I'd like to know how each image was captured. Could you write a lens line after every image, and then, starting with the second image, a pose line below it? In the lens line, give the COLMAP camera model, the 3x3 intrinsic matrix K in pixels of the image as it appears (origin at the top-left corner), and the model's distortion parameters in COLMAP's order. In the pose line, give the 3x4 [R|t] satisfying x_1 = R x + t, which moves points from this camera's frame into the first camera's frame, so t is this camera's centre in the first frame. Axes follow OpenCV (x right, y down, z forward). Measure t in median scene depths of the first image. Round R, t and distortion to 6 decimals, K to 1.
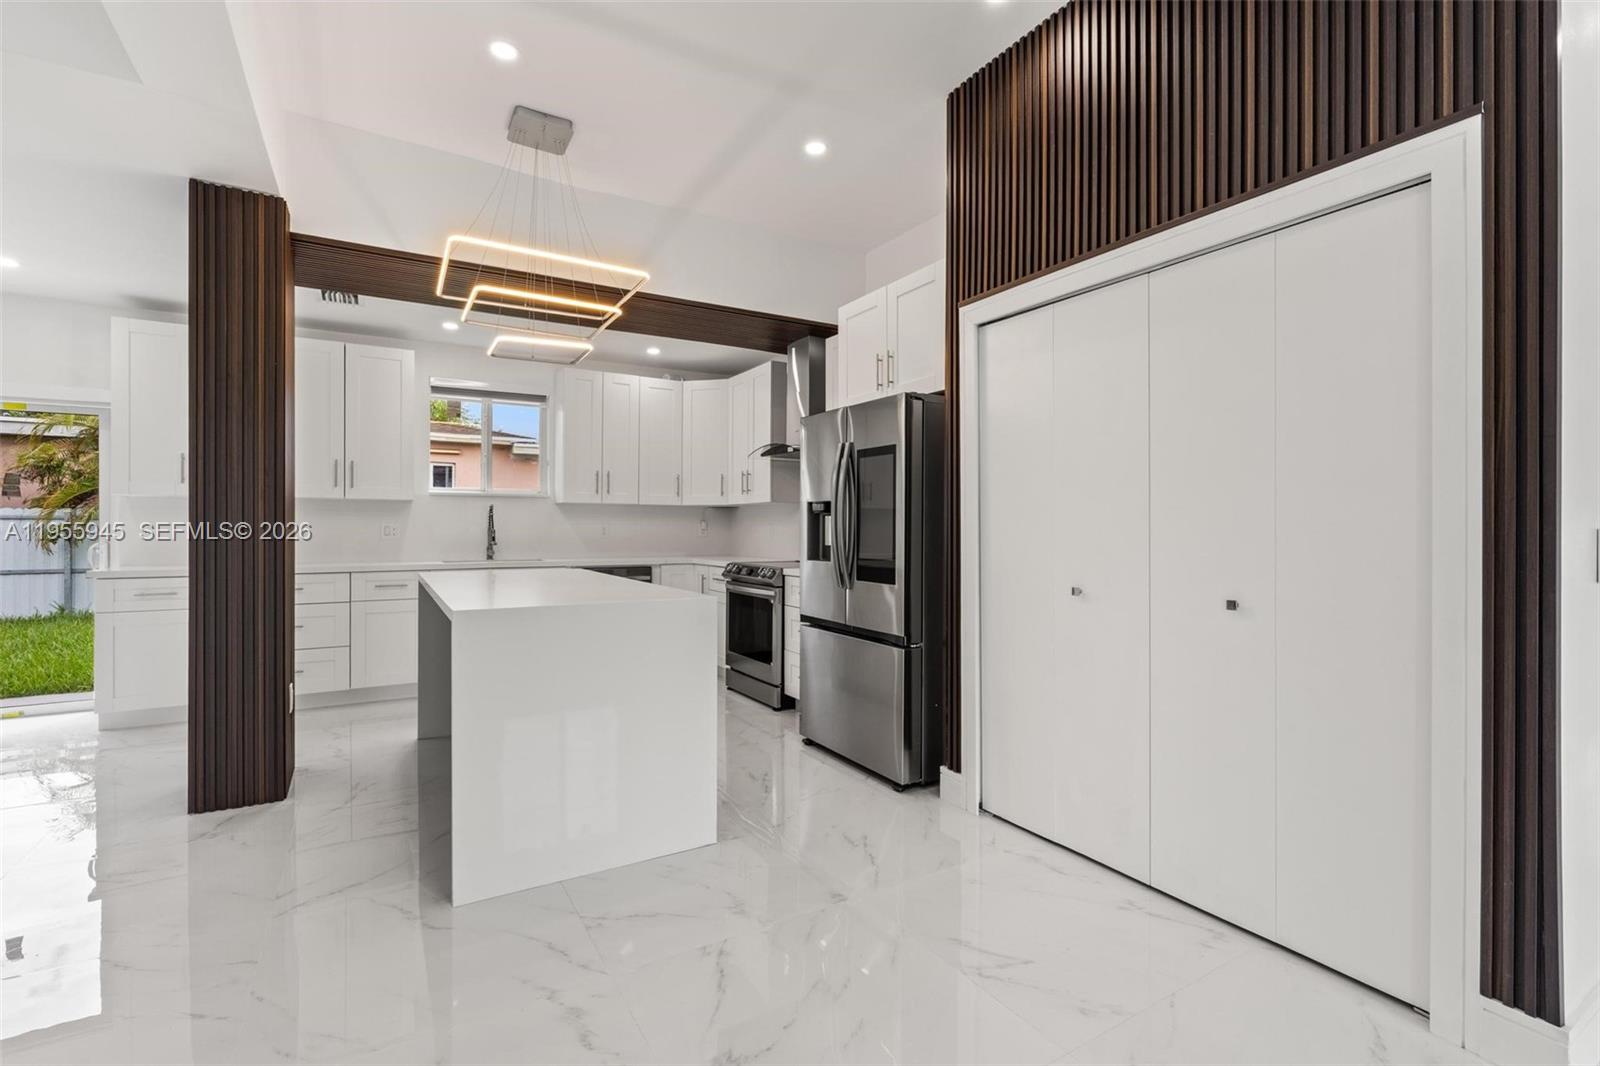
lens RADIAL K [[724.4, 0, 800.0], [0, 724.4, 533.0], [0, 0, 1]] dist [-0.001291, -0.000245]
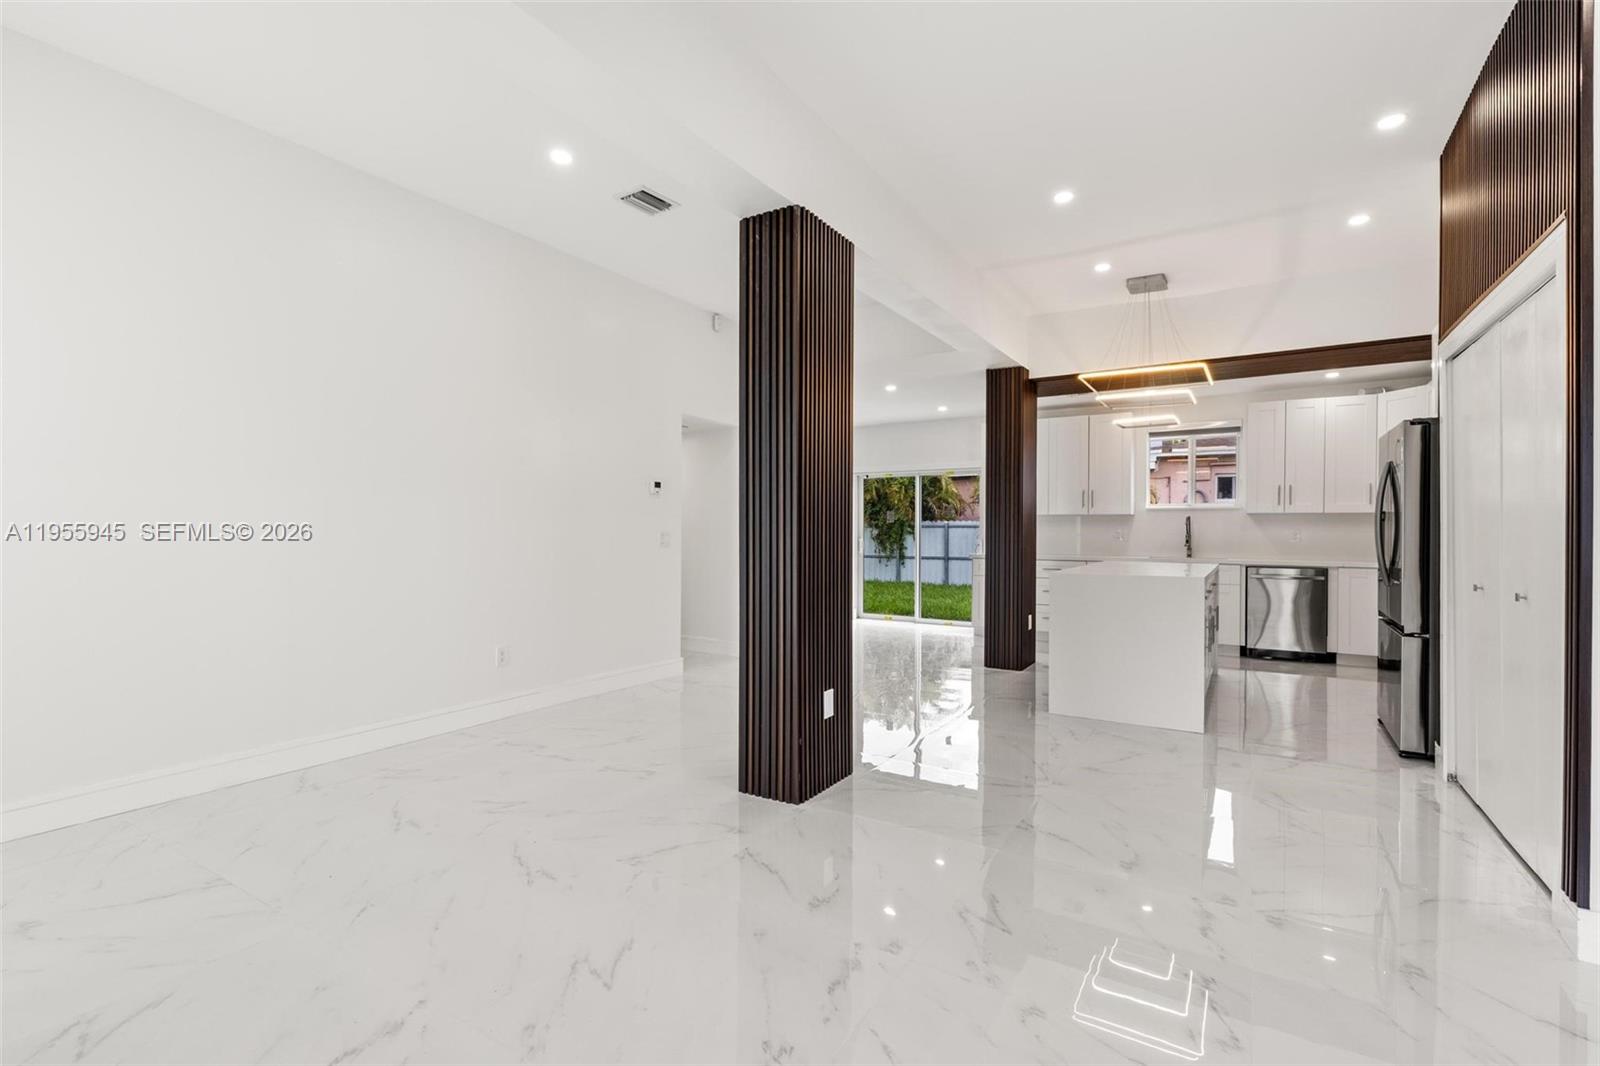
lens RADIAL K [[724.4, 0, 800.0], [0, 724.4, 533.0], [0, 0, 1]] dist [-0.001291, -0.000245]
pose [[0.459867, 0.005256, -0.887972, 0.405195], [-0.007637, 0.999969, 0.001963, -0.004513], [0.887955, 0.005879, 0.459893, -0.233072]]
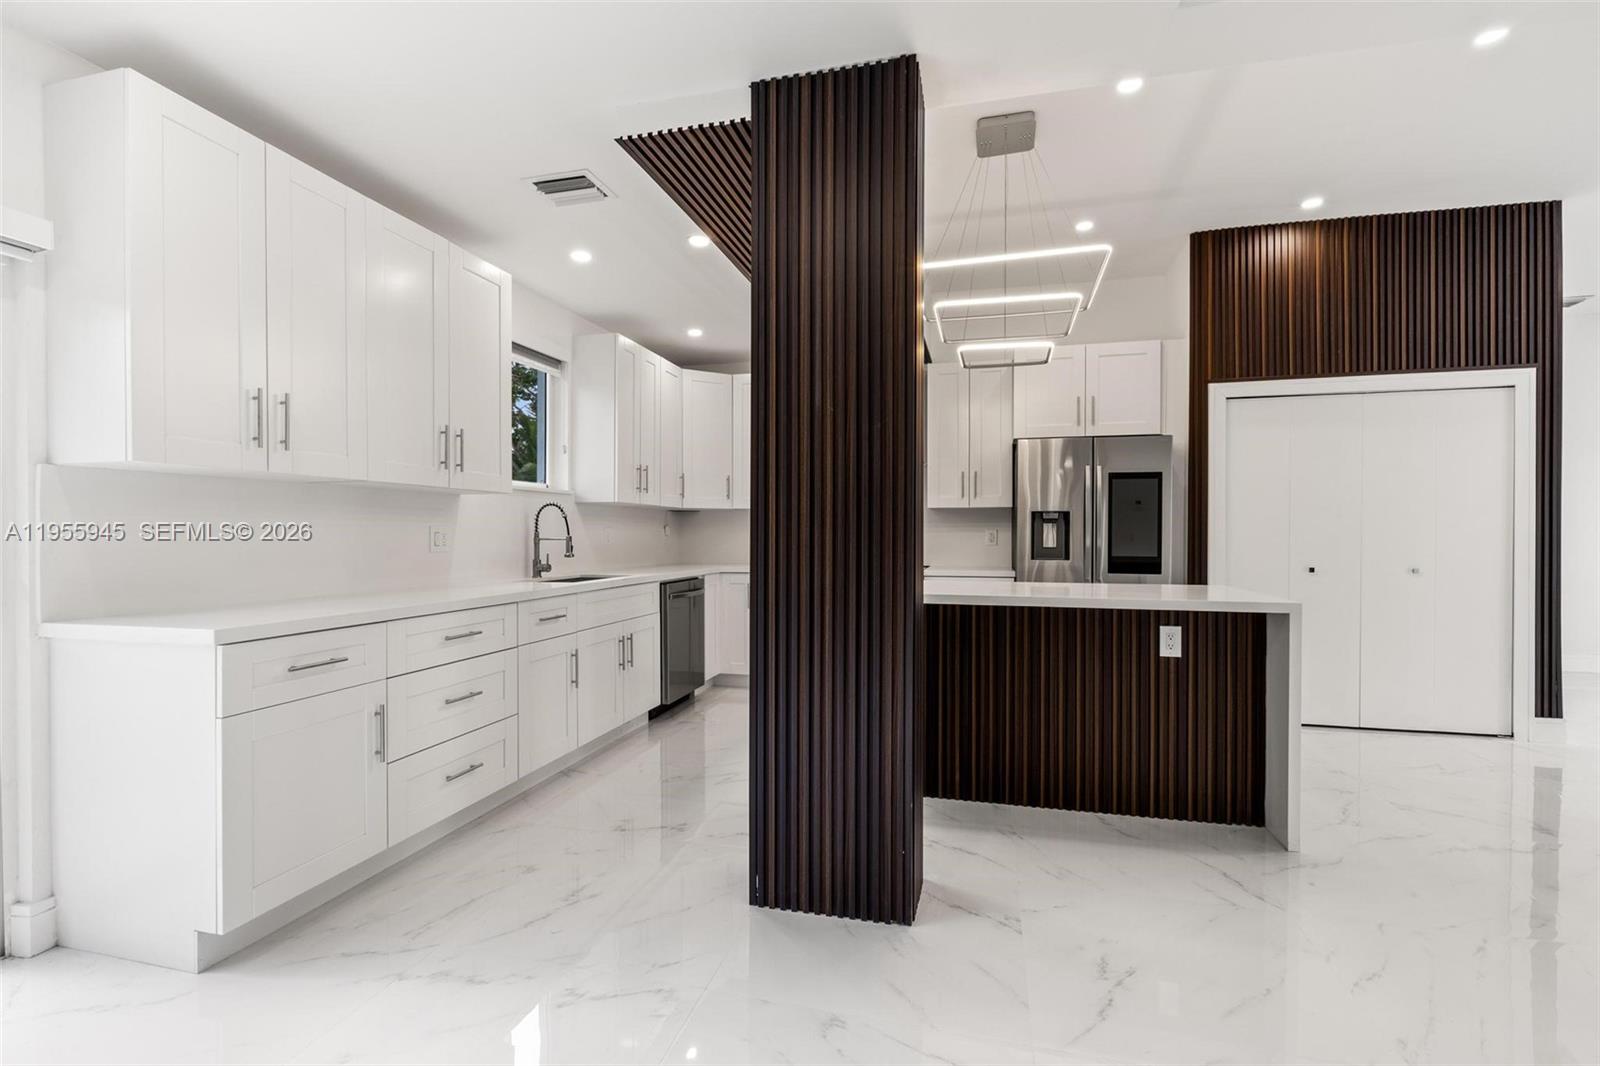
lens RADIAL K [[724.4, 0, 800.0], [0, 724.4, 533.0], [0, 0, 1]] dist [-0.001291, -0.000245]
pose [[0.717279, -0.012224, 0.696679, -0.748297], [0.010419, 0.999922, 0.006818, -0.013664], [-0.696709, 0.002368, 0.717350, 0.277245]]
